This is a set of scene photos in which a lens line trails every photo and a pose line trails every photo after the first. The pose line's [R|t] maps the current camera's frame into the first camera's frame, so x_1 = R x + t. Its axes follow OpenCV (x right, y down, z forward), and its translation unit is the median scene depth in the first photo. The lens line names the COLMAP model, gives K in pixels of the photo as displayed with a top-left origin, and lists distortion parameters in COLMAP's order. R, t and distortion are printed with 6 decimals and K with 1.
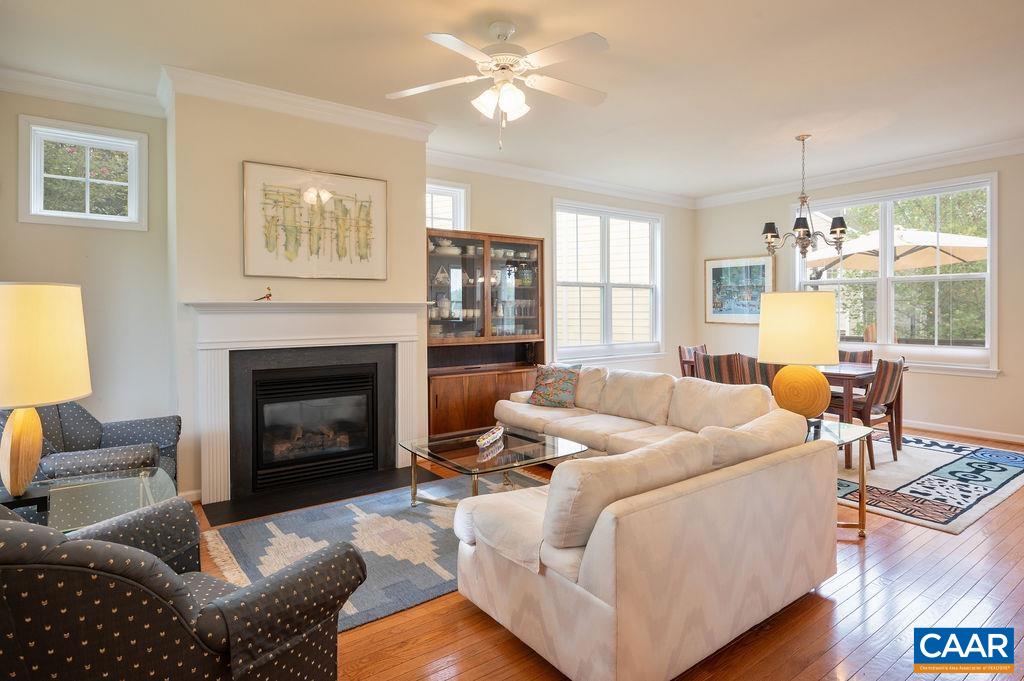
lens RADIAL K [[562.0, 0, 504.4], [0, 562.0, 313.5], [0, 0, 1]] dist [-0.005397, -0.001307]
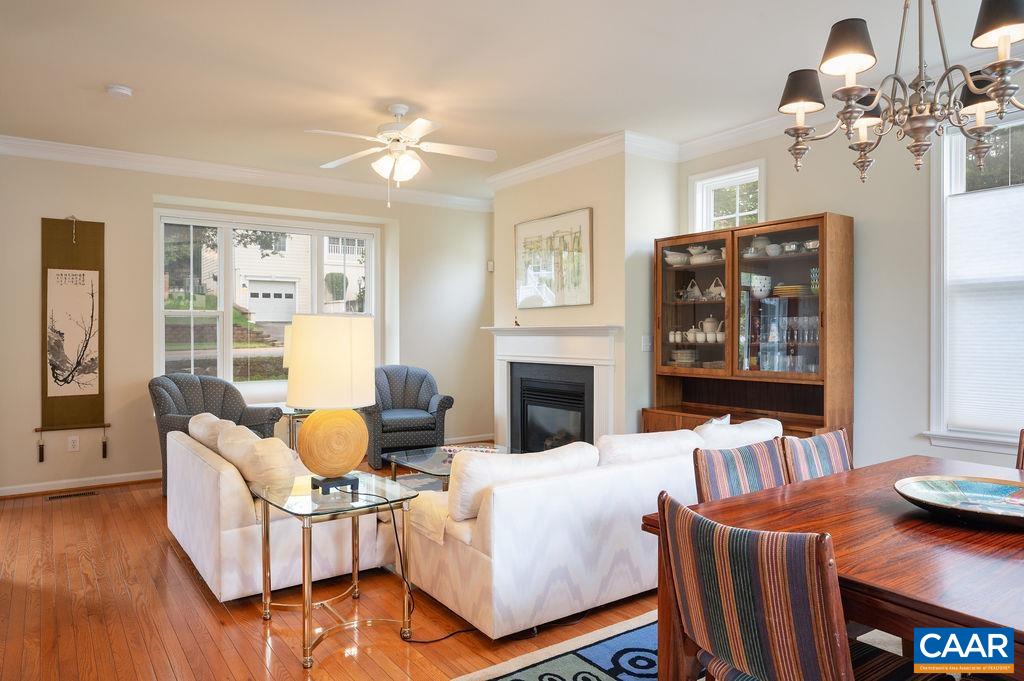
lens RADIAL K [[673.6, 0, 512.6], [0, 673.6, 338.9], [0, 0, 1]] dist [-0.002130, -0.000962]
pose [[-0.026084, 0.007169, -0.999634, 0.809058], [-0.002918, 0.999969, 0.007248, -0.003434], [0.999655, 0.003106, -0.026062, 0.703909]]
